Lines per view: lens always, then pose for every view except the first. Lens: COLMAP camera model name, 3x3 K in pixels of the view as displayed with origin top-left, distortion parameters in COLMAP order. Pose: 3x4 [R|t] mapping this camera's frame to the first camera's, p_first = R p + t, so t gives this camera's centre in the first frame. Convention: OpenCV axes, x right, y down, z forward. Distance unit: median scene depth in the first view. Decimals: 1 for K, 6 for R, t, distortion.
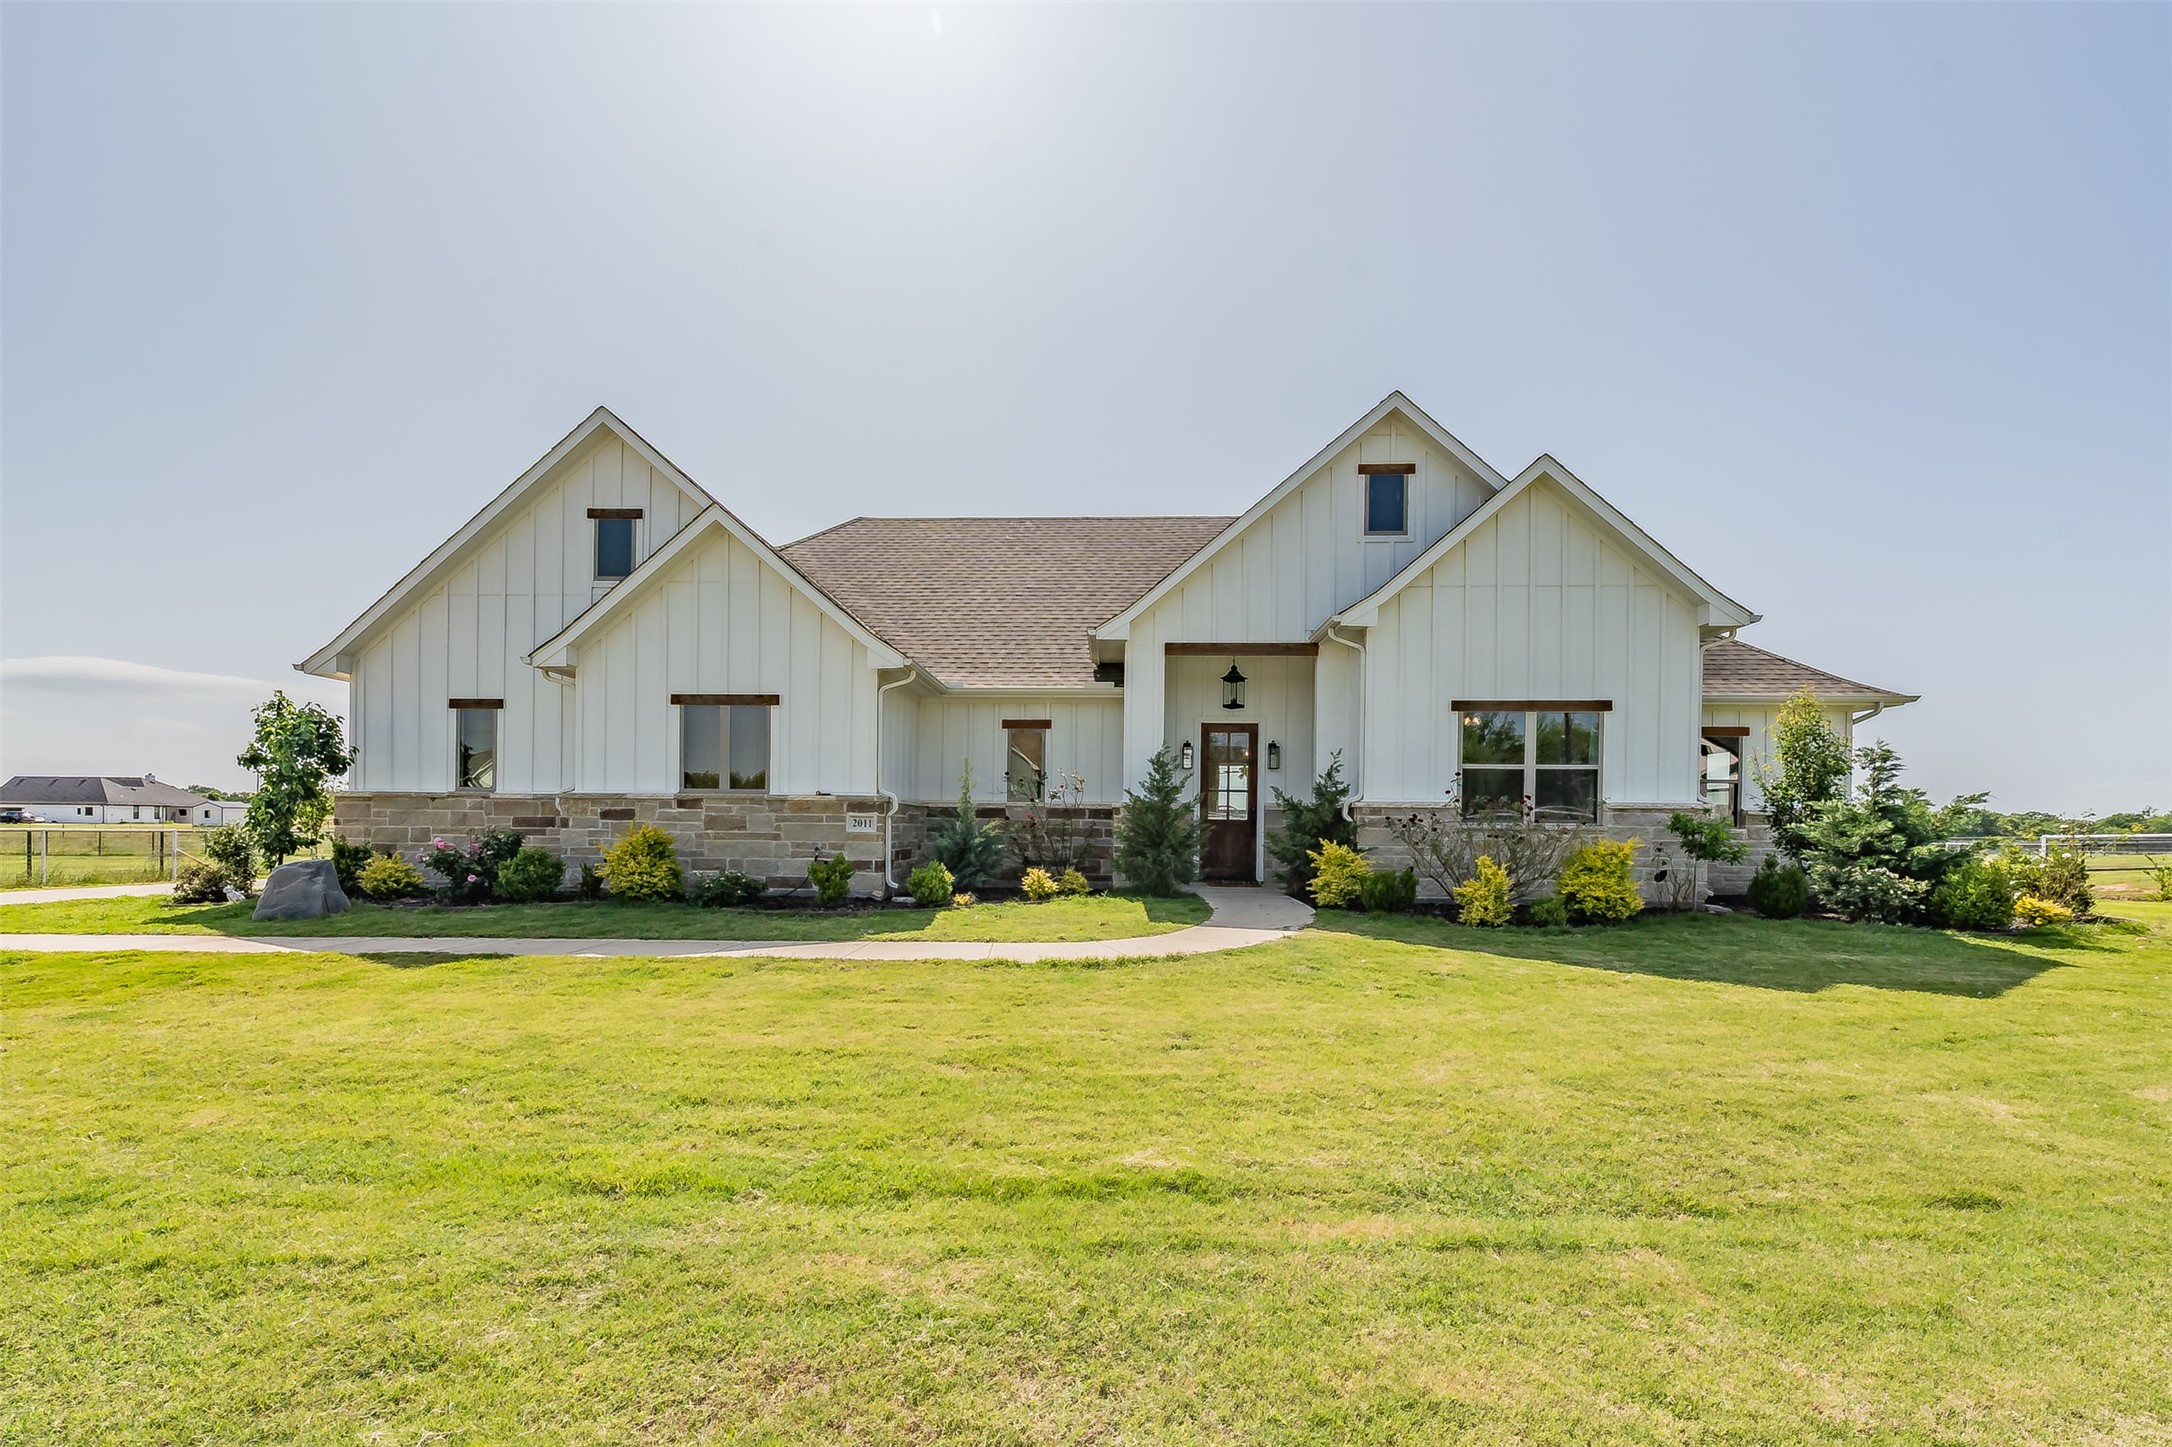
lens RADIAL K [[996.1, 0, 1055.8], [0, 996.1, 837.0], [0, 0, 1]] dist [0.001116, -0.000043]
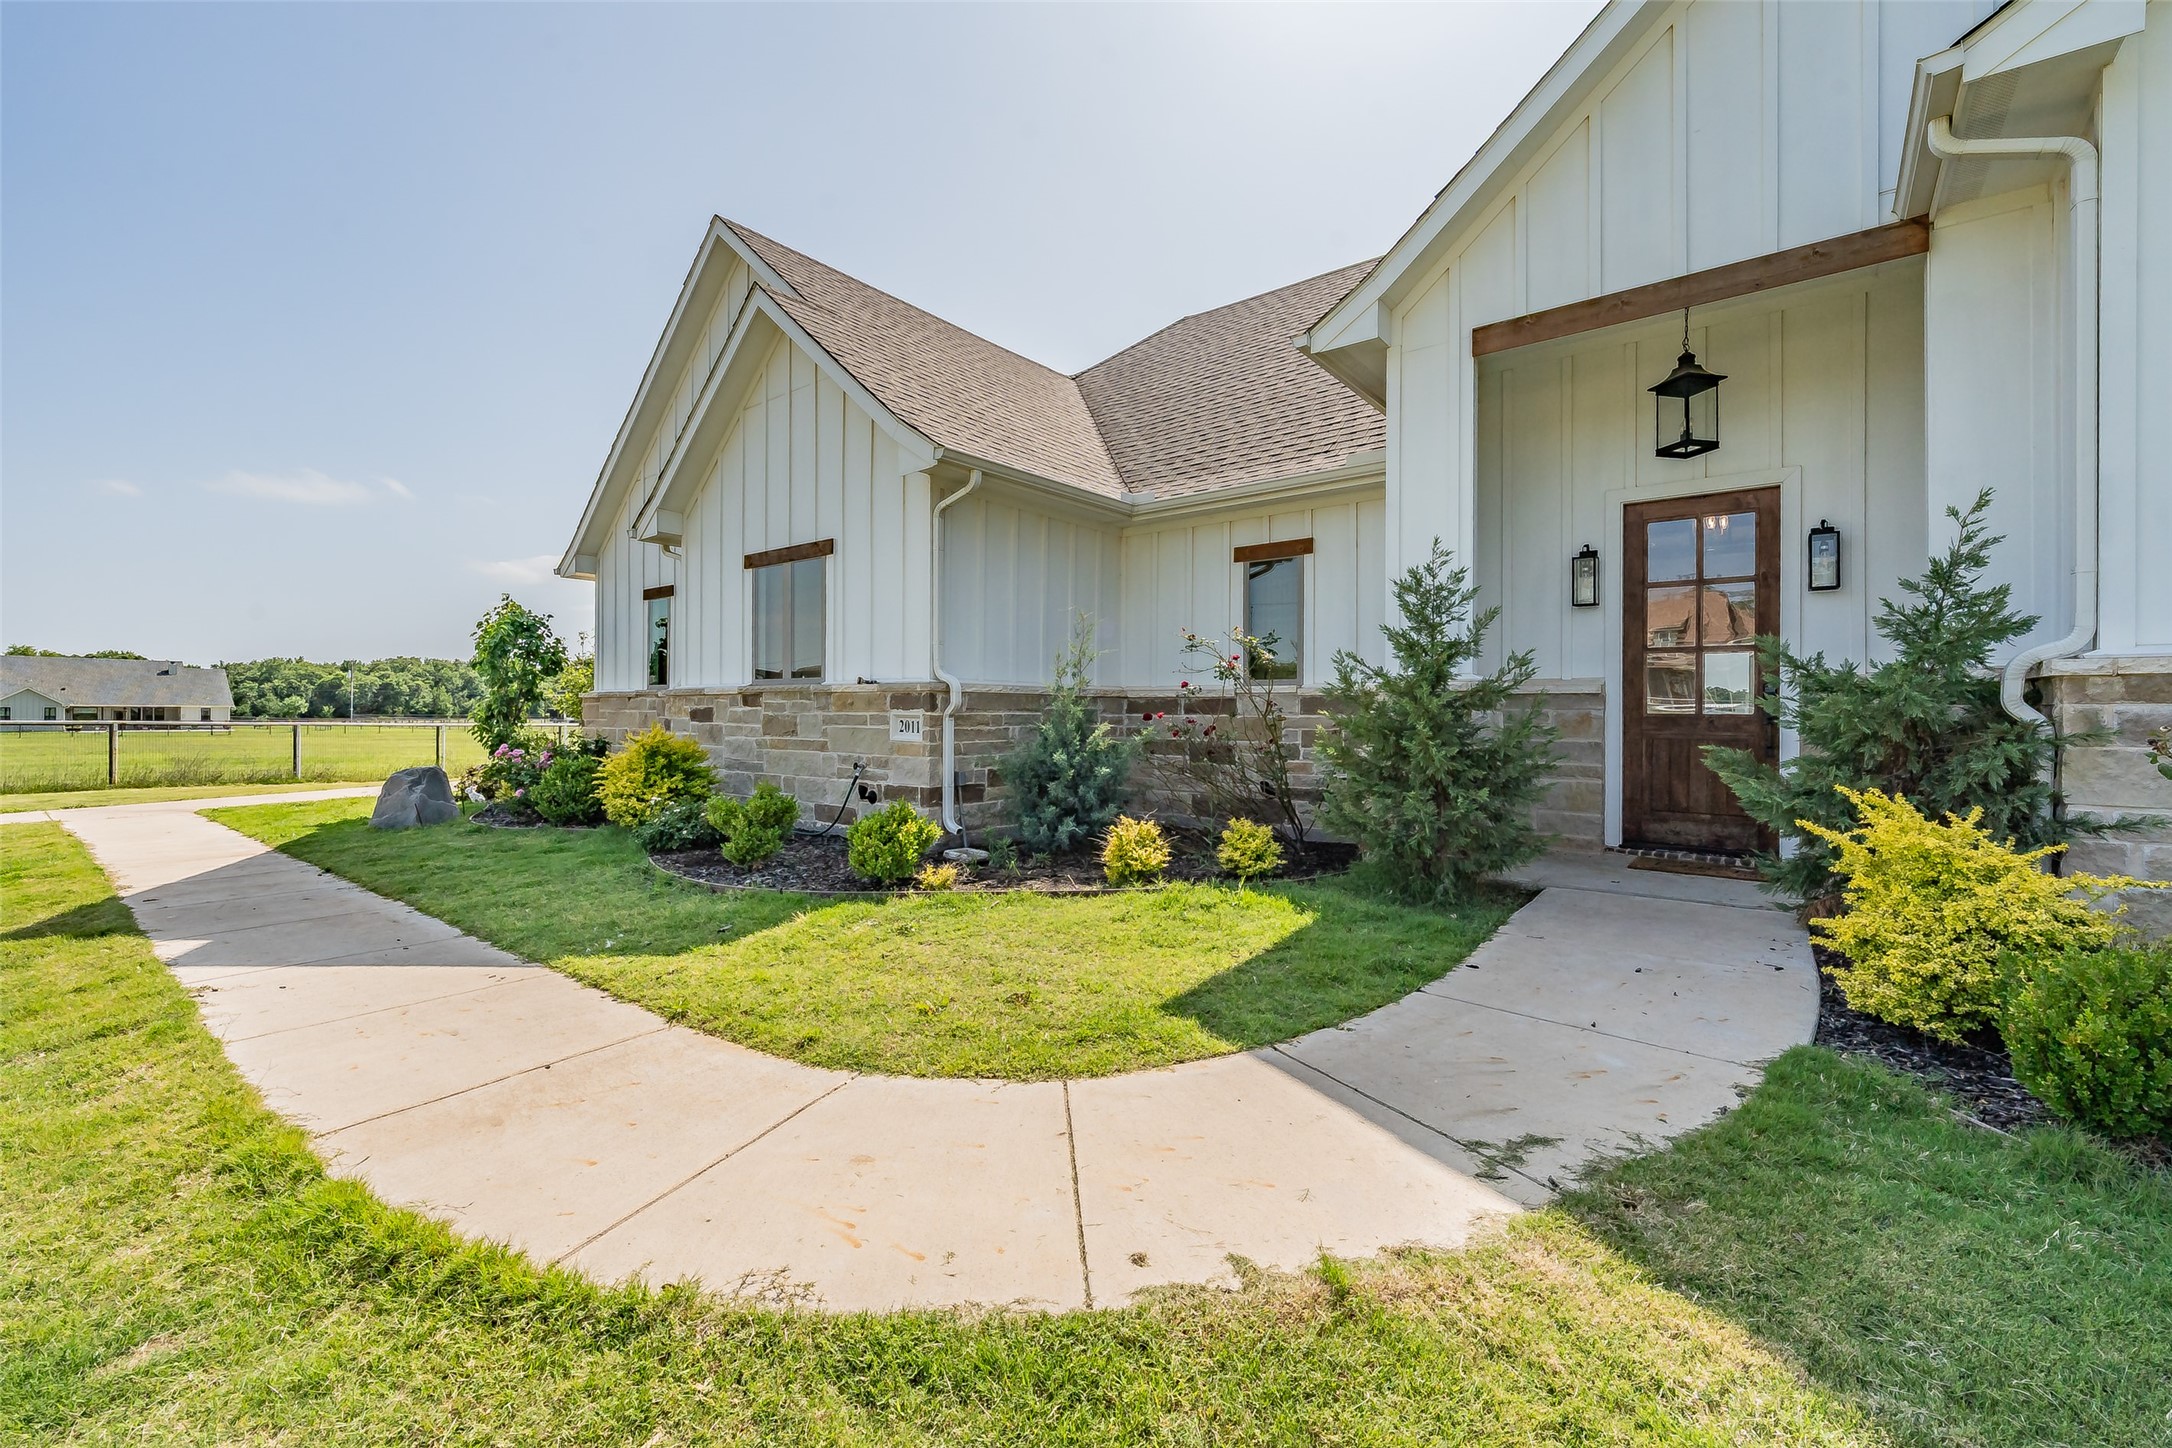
lens RADIAL K [[906.0, 0, 1076.0], [0, 906.0, 713.2], [0, 0, 1]] dist [-0.001026, 0.000039]
pose [[0.795818, -0.006965, -0.605496, 0.230977], [-0.000288, 0.999929, -0.011881, -0.015419], [0.605536, 0.009629, 0.795760, 0.606776]]
